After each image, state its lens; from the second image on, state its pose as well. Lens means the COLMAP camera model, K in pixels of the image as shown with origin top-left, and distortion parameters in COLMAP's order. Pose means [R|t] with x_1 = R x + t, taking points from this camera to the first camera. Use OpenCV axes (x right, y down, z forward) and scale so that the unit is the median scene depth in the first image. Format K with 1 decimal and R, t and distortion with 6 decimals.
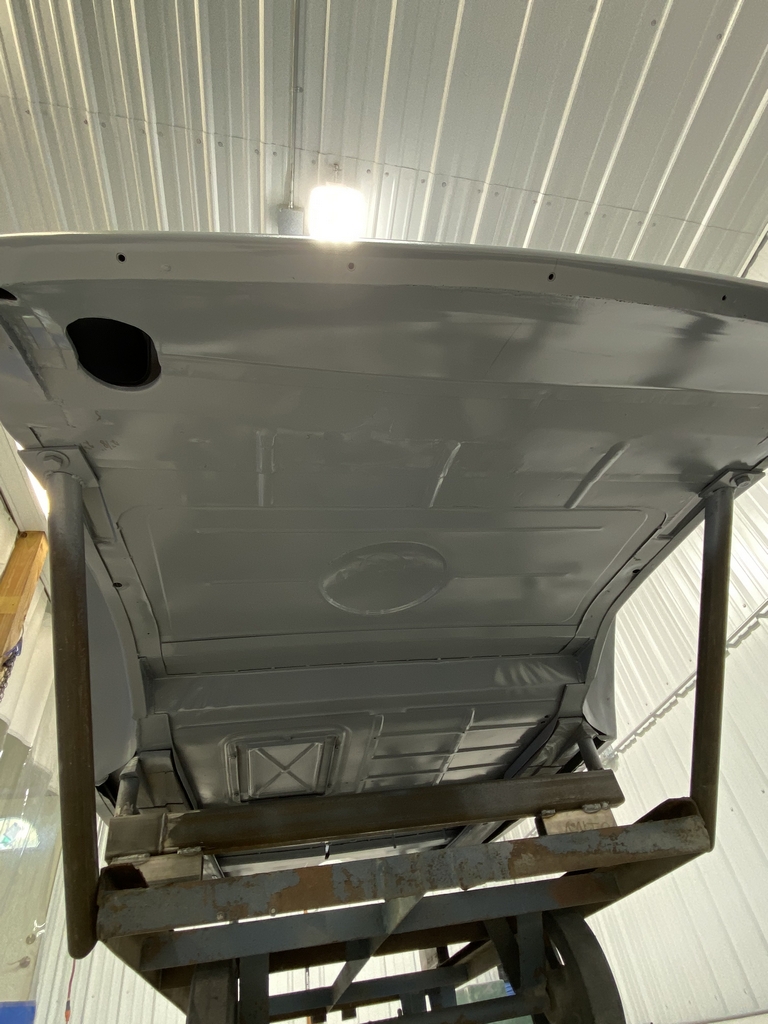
lens RADIAL K [[634.9, 0, 384.0], [0, 634.9, 512.0], [0, 0, 1]] dist [-0.024452, -0.002524]
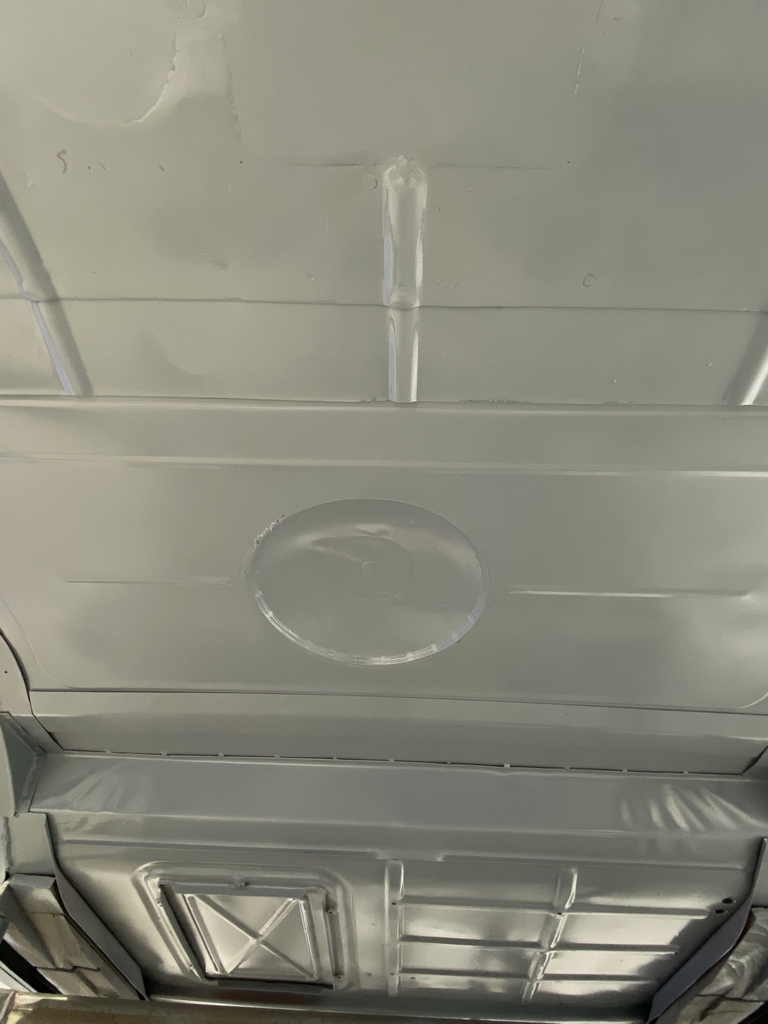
lens RADIAL K [[634.9, 0, 384.0], [0, 634.9, 512.0], [0, 0, 1]] dist [-0.024452, -0.002524]
pose [[0.967712, -0.012593, -0.251744, 0.120612], [-0.033044, 0.983794, -0.176233, 0.110879], [0.249884, 0.178861, 0.951613, 0.394000]]
